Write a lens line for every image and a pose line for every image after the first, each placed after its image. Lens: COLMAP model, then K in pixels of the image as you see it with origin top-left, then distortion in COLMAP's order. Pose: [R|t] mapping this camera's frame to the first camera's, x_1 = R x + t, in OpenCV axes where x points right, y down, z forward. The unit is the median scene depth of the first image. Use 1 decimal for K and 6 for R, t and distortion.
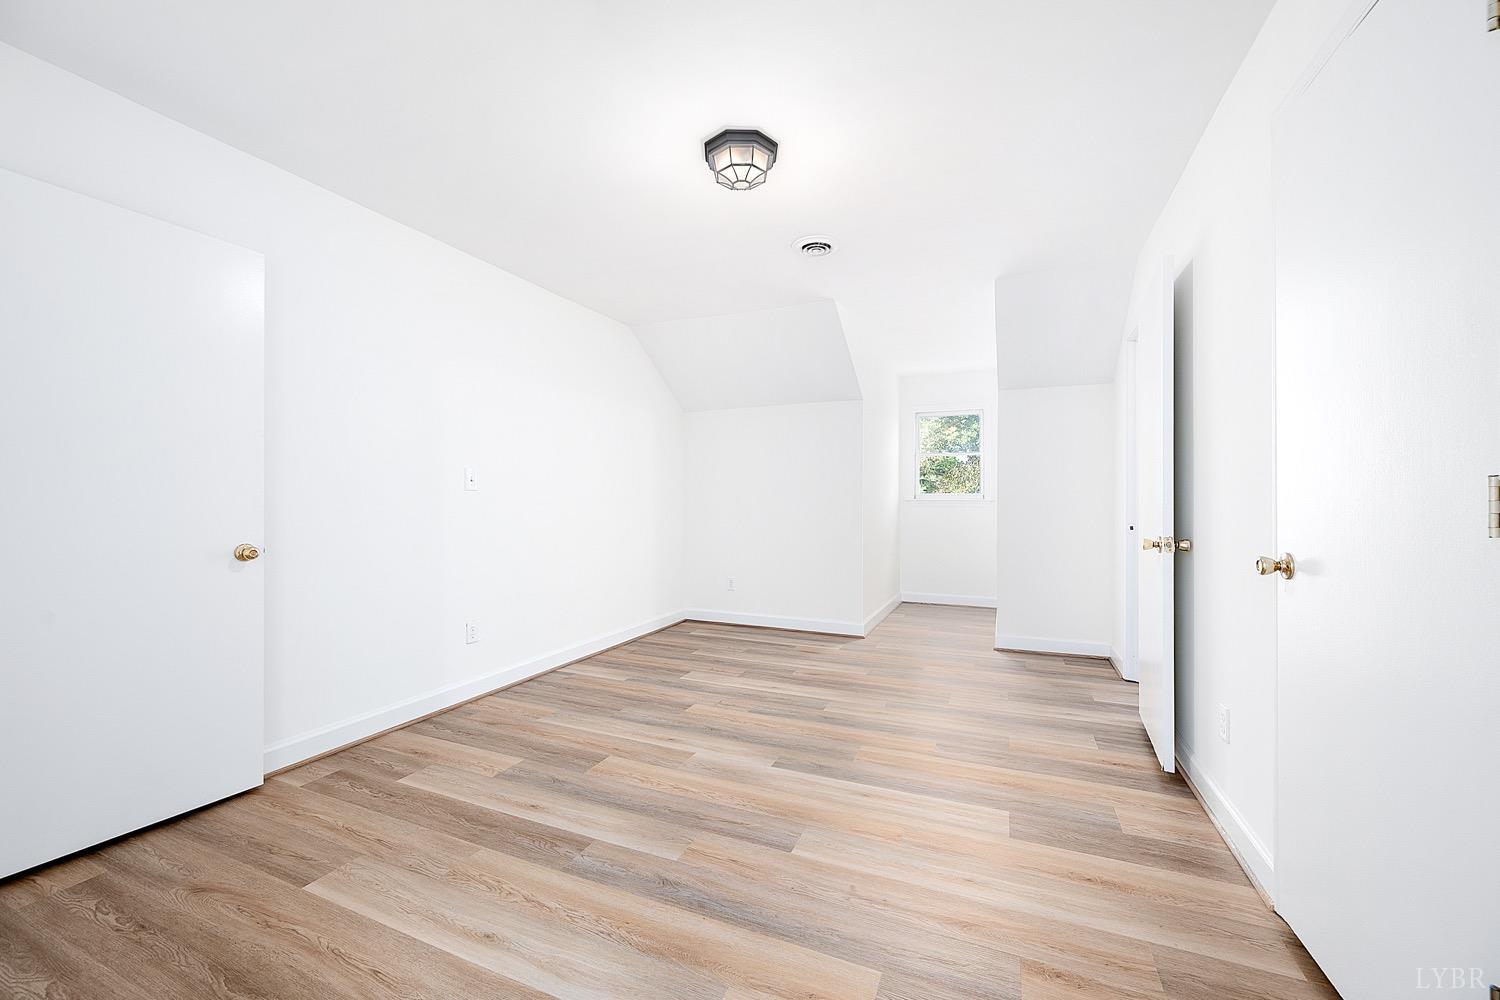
lens RADIAL K [[598.0, 0, 748.7], [0, 598.0, 499.1], [0, 0, 1]] dist [0.001917, -0.000110]
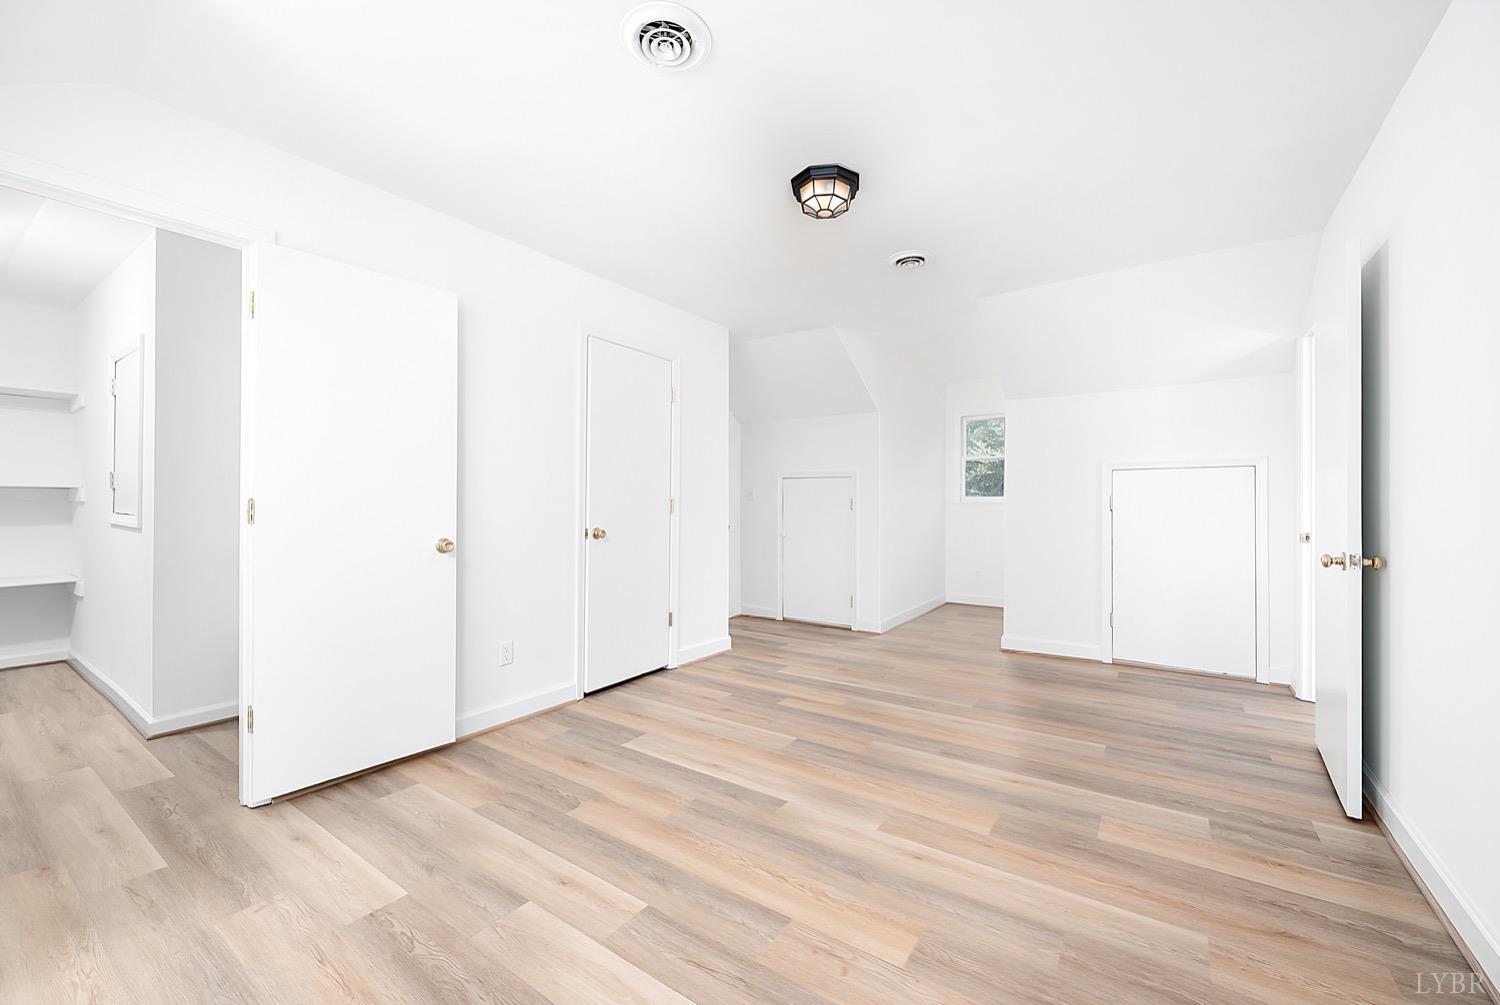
lens RADIAL K [[598.0, 0, 747.6], [0, 598.0, 502.9], [0, 0, 1]] dist [0.001917, -0.000110]
pose [[-0.978670, 0.000054, 0.205436, -0.092432], [-0.000985, 0.999987, -0.004952, 0.001577], [-0.205434, -0.005049, -0.978658, 1.972278]]
